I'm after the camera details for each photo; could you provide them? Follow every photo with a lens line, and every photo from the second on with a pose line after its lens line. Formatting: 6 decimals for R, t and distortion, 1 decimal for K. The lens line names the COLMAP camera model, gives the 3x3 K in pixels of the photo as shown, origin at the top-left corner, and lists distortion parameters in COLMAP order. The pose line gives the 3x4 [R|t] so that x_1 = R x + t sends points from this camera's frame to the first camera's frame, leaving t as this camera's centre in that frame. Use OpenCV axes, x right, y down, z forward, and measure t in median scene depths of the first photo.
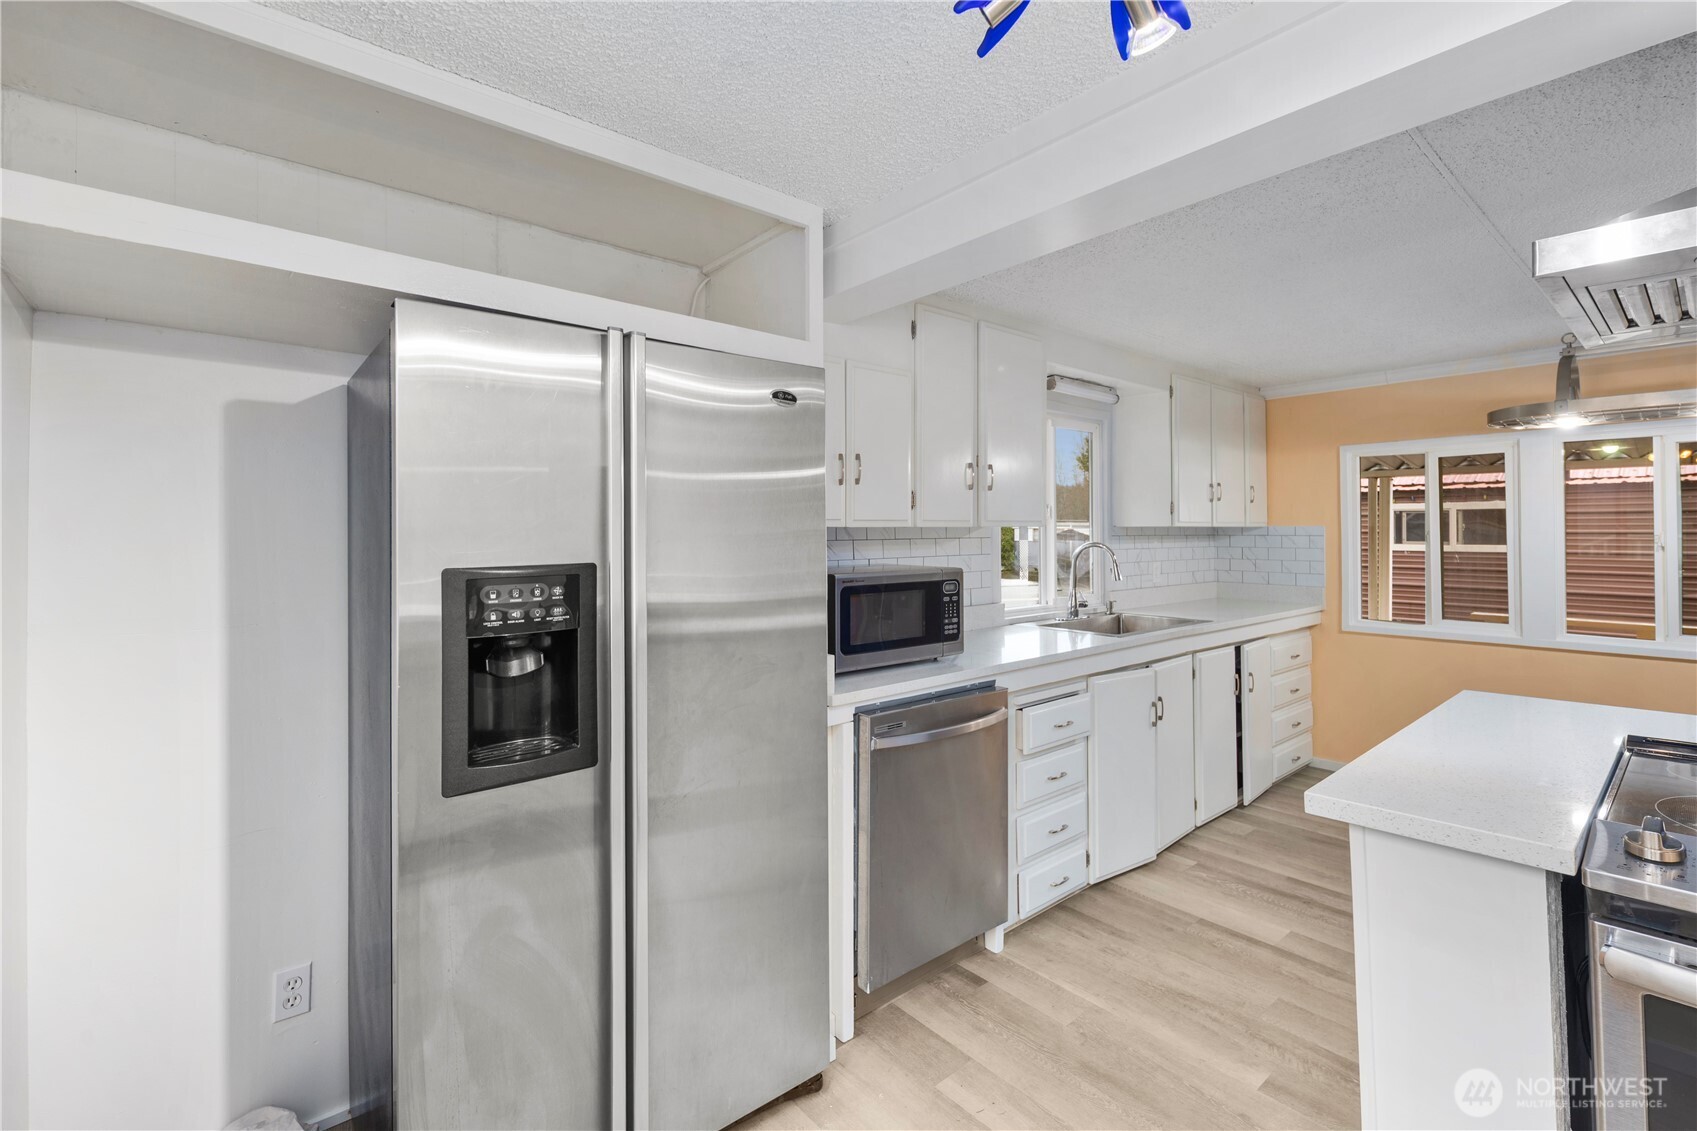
lens RADIAL K [[749.4, 0, 853.4], [0, 749.4, 526.0], [0, 0, 1]] dist [0.001019, -0.001210]
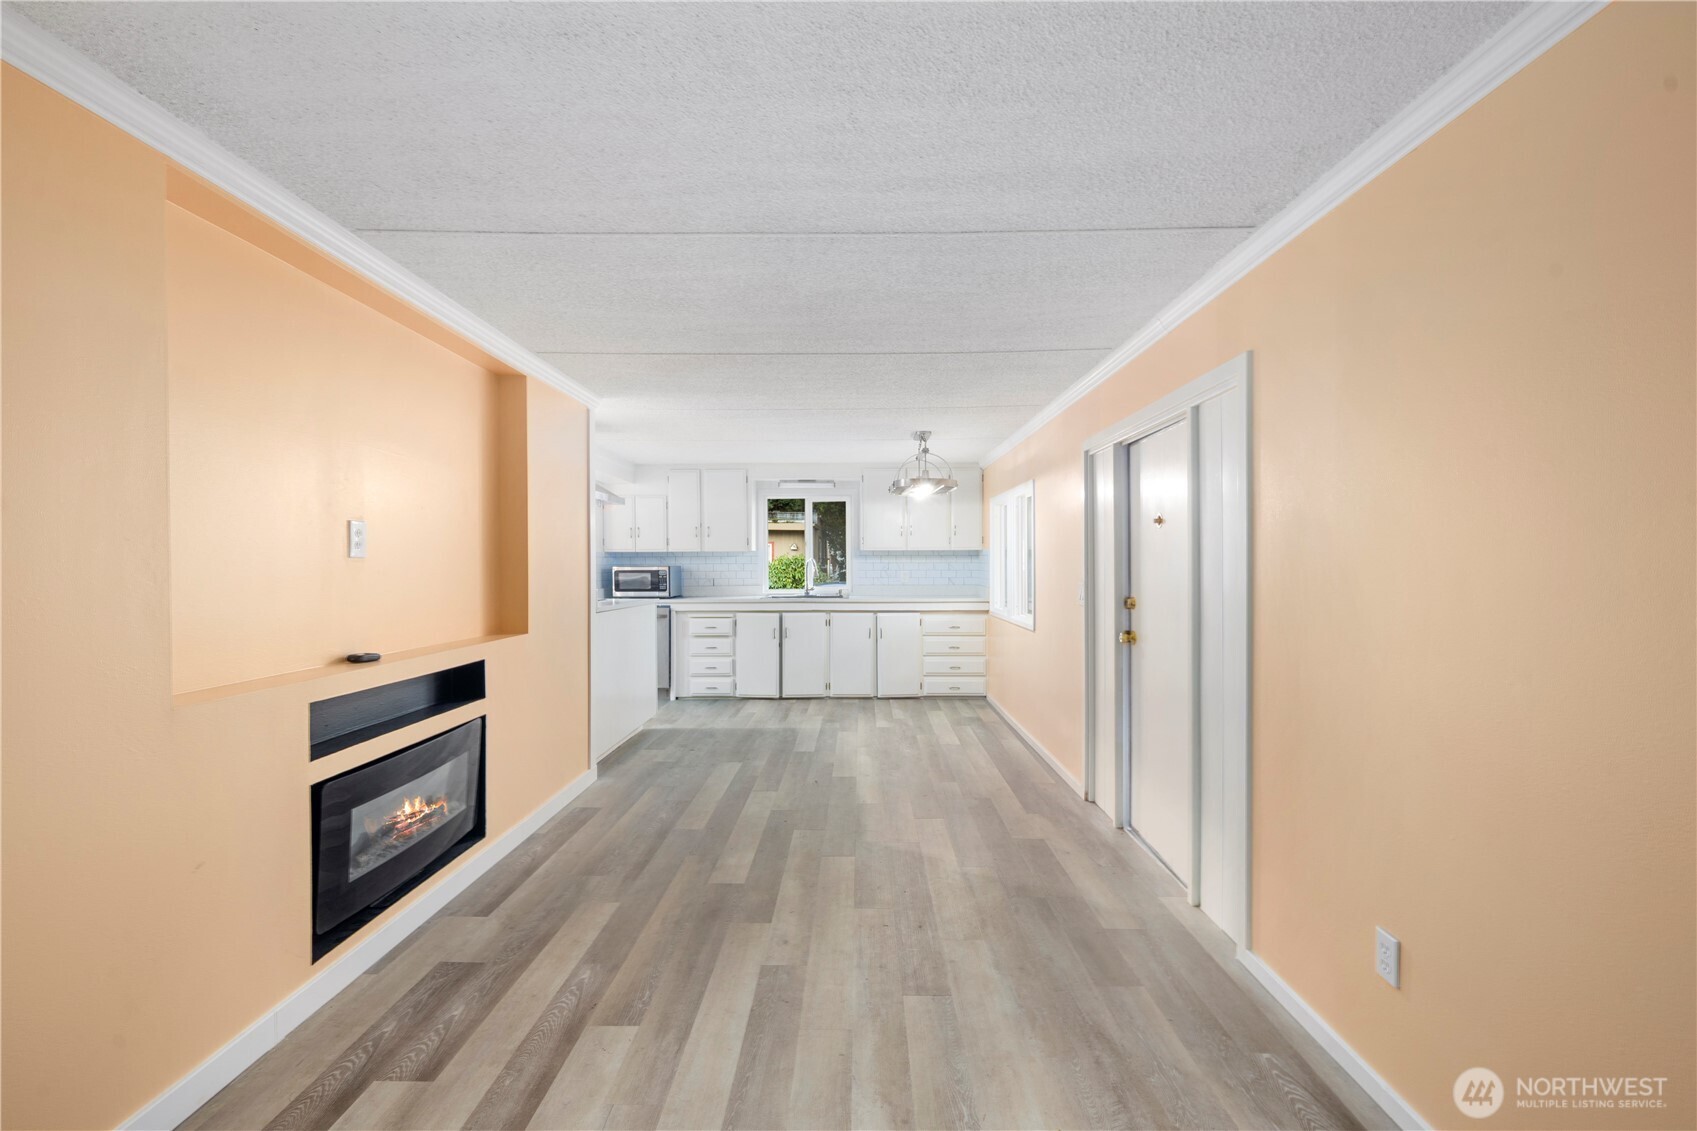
lens RADIAL K [[744.6, 0, 852.7], [0, 744.6, 554.2], [0, 0, 1]] dist [0.002630, -0.001407]
pose [[0.760459, -0.003338, -0.649378, 1.972251], [0.006763, 0.999973, 0.002779, 0.005808], [0.649351, -0.006506, 0.760461, -0.543635]]
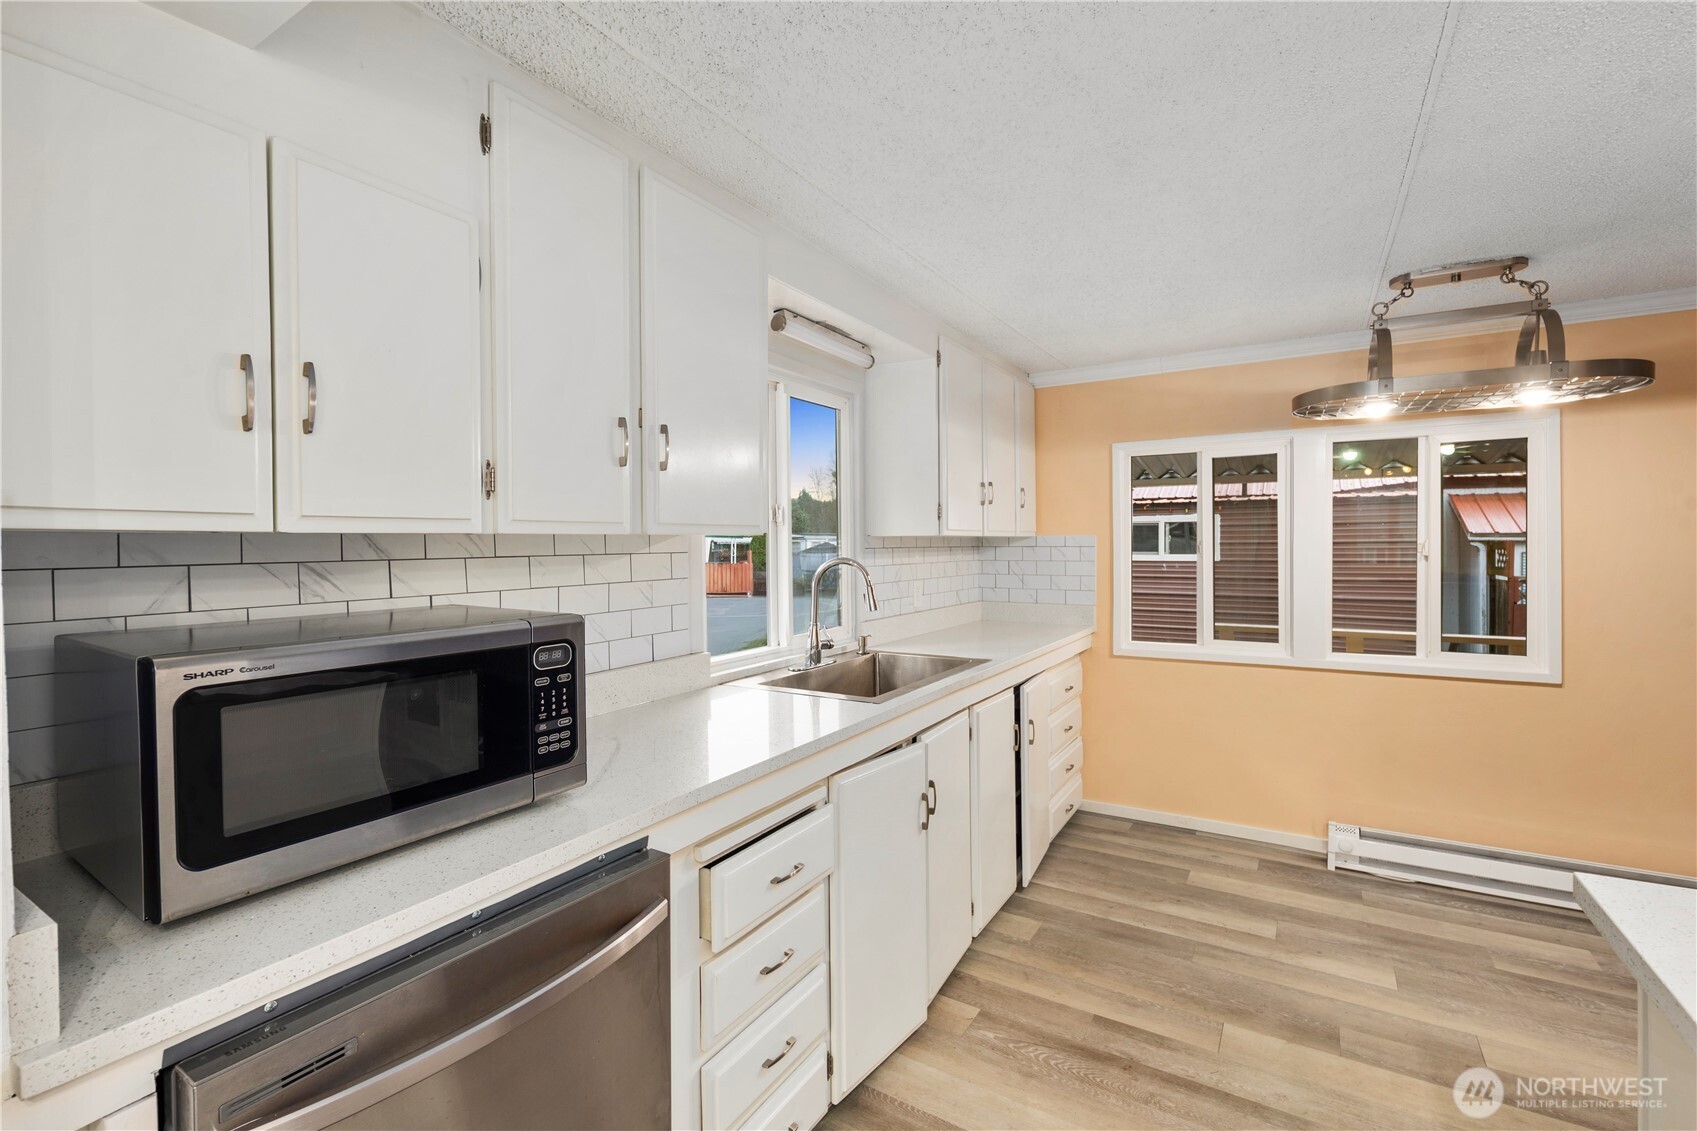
lens RADIAL K [[734.8, 0, 857.0], [0, 734.8, 553.4], [0, 0, 1]] dist [0.006111, -0.003941]
pose [[0.949064, -0.007864, 0.314986, 0.130042], [0.001619, 0.999797, 0.020081, 0.004102], [-0.315080, -0.018548, 0.948884, 0.376622]]
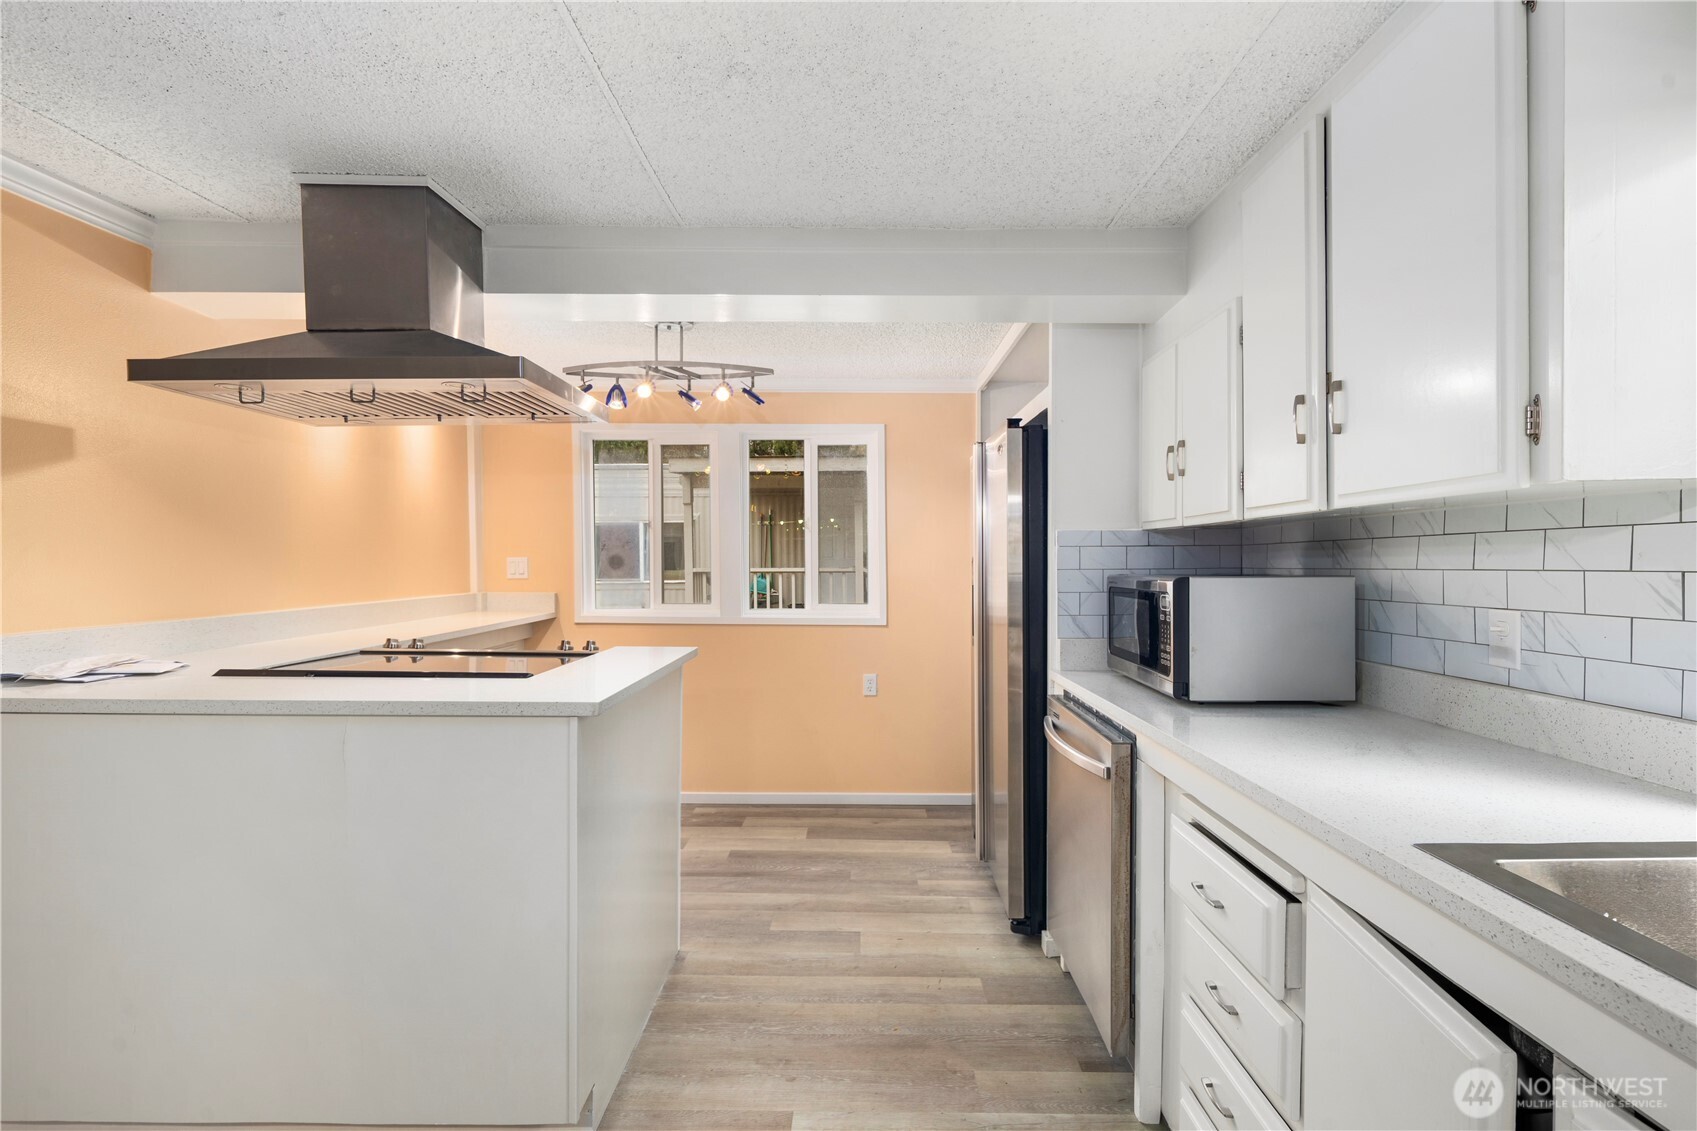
lens RADIAL K [[744.6, 0, 852.7], [0, 744.6, 554.2], [0, 0, 1]] dist [0.002630, -0.001407]
pose [[-0.653303, -0.003331, -0.757090, 0.698675], [0.012251, 0.999813, -0.014970, 0.032295], [0.756998, -0.019055, -0.653140, 0.975569]]
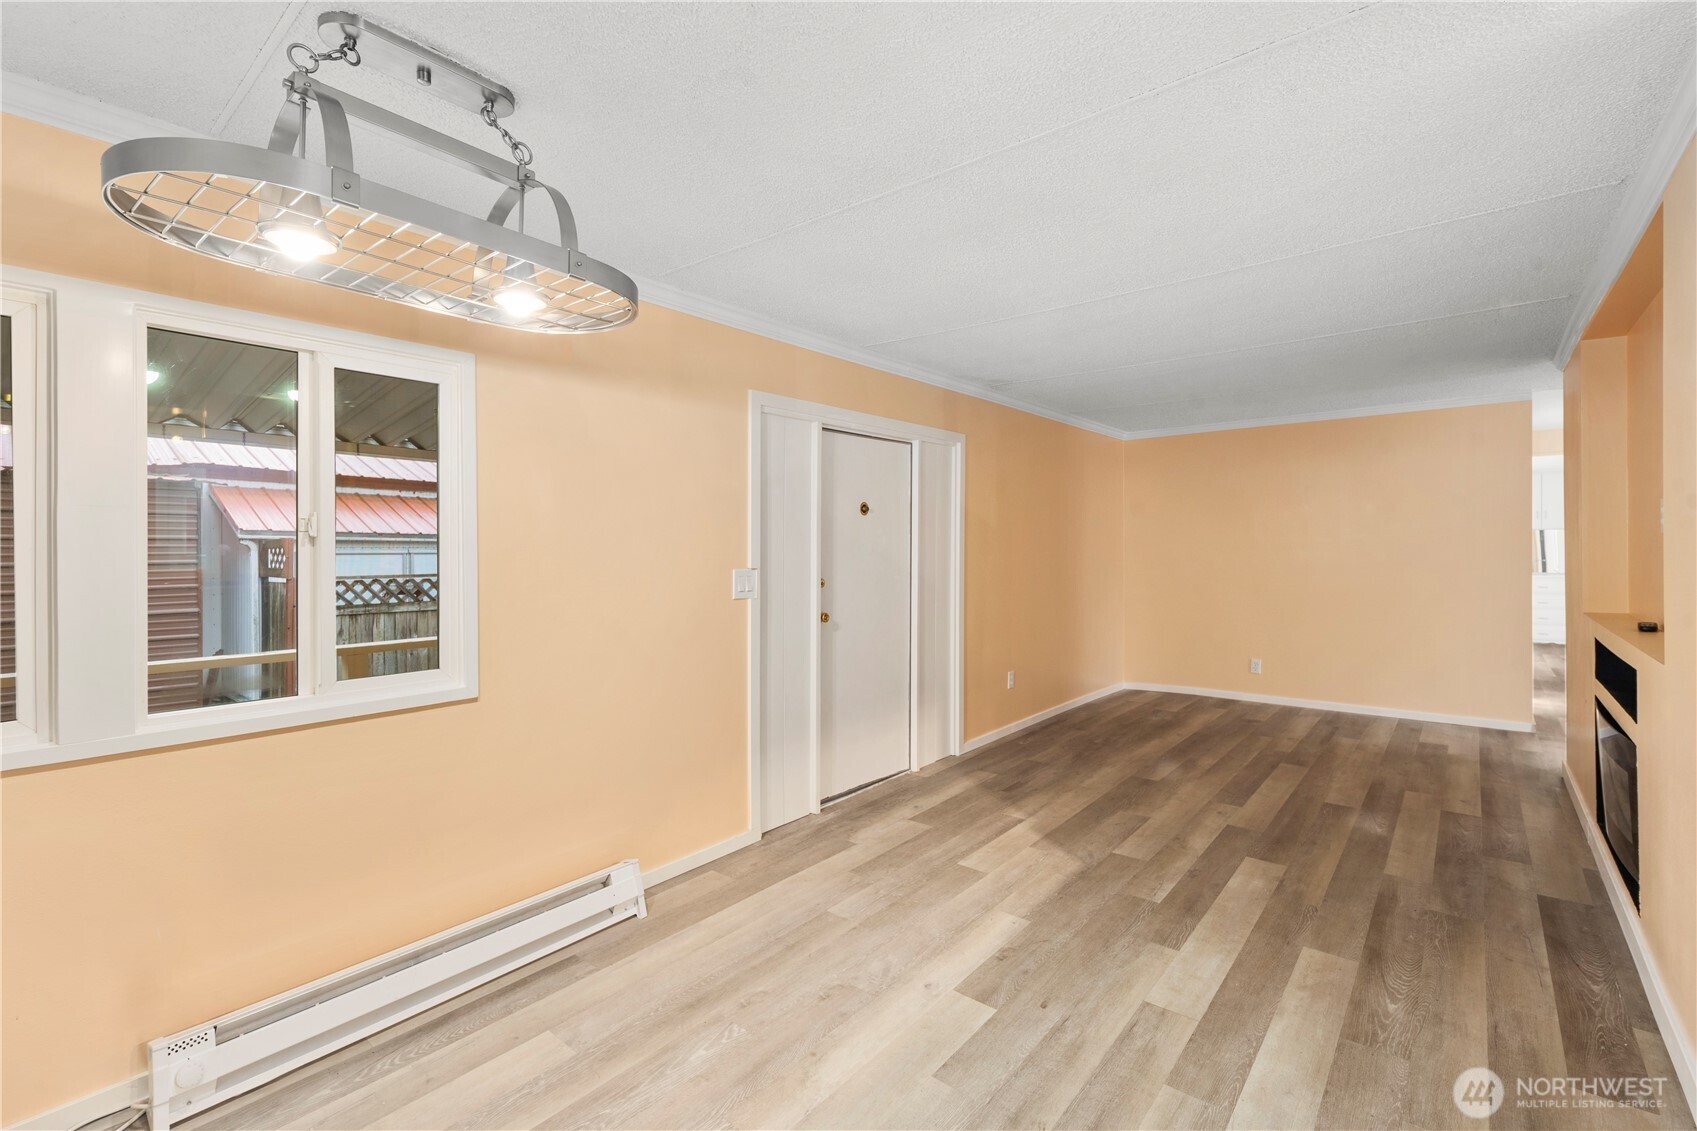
lens RADIAL K [[741.4, 0, 855.7], [0, 741.4, 551.0], [0, 0, 1]] dist [-0.000397, -0.001326]
pose [[-0.178354, -0.001627, 0.983965, 0.444080], [-0.009336, 0.999956, -0.000039, 0.035619], [-0.983922, -0.009193, -0.178362, 0.718401]]
